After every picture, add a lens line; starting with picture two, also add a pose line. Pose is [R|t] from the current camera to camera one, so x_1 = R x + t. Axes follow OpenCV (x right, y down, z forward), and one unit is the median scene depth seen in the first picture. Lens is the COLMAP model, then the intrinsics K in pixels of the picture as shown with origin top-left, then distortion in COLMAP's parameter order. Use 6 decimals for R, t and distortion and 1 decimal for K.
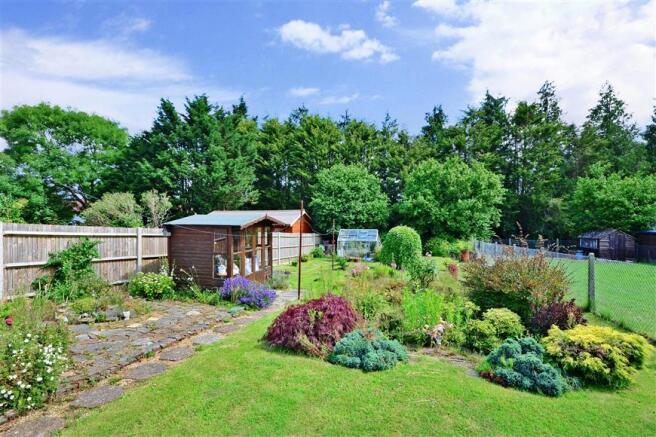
lens RADIAL K [[332.5, 0, 306.8], [0, 332.5, 221.0], [0, 0, 1]] dist [0.010890, -0.000545]
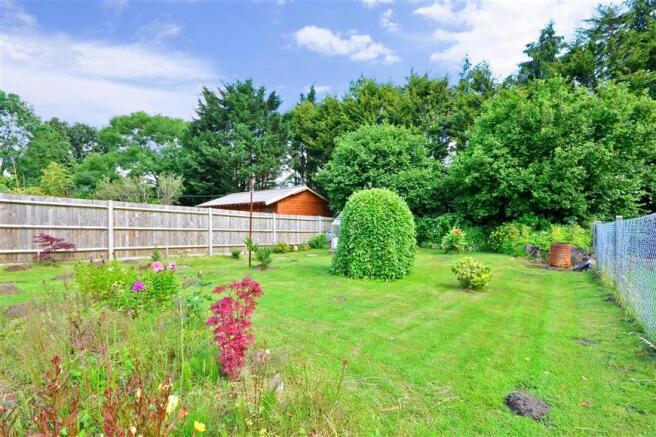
lens RADIAL K [[277.4, 0, 328.0], [0, 277.4, 218.5], [0, 0, 1]] dist [-0.001136, -0.000263]
pose [[0.915958, -0.004290, -0.401252, 0.273796], [0.002965, 0.999988, -0.003924, 0.042772], [0.401264, 0.002404, 0.915959, 0.414951]]
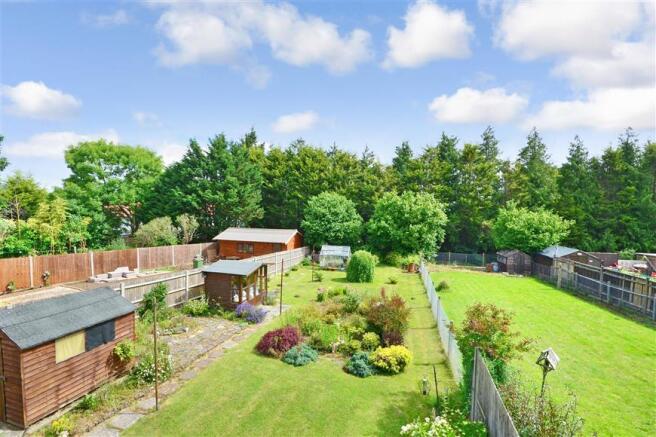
lens RADIAL K [[298.8, 0, 311.8], [0, 298.8, 218.0], [0, 0, 1]] dist [-0.000589, -0.000257]
pose [[0.999892, 0.014600, 0.001795, 0.047193], [-0.014661, 0.999061, 0.040774, -0.122948], [-0.001198, -0.040796, 0.999167, -0.194080]]
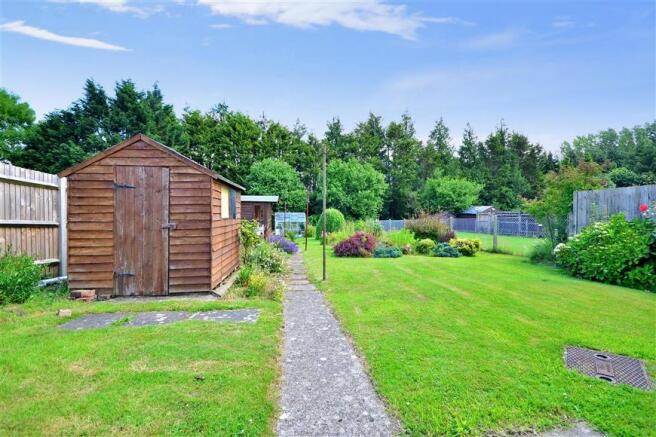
lens RADIAL K [[329.5, 0, 314.6], [0, 329.5, 217.2], [0, 0, 1]] dist [0.001656, 0.000284]
pose [[0.922705, -0.007221, 0.385440, -0.213631], [0.001565, 0.999886, 0.014988, 0.021533], [-0.385504, -0.013226, 0.922611, -0.161940]]
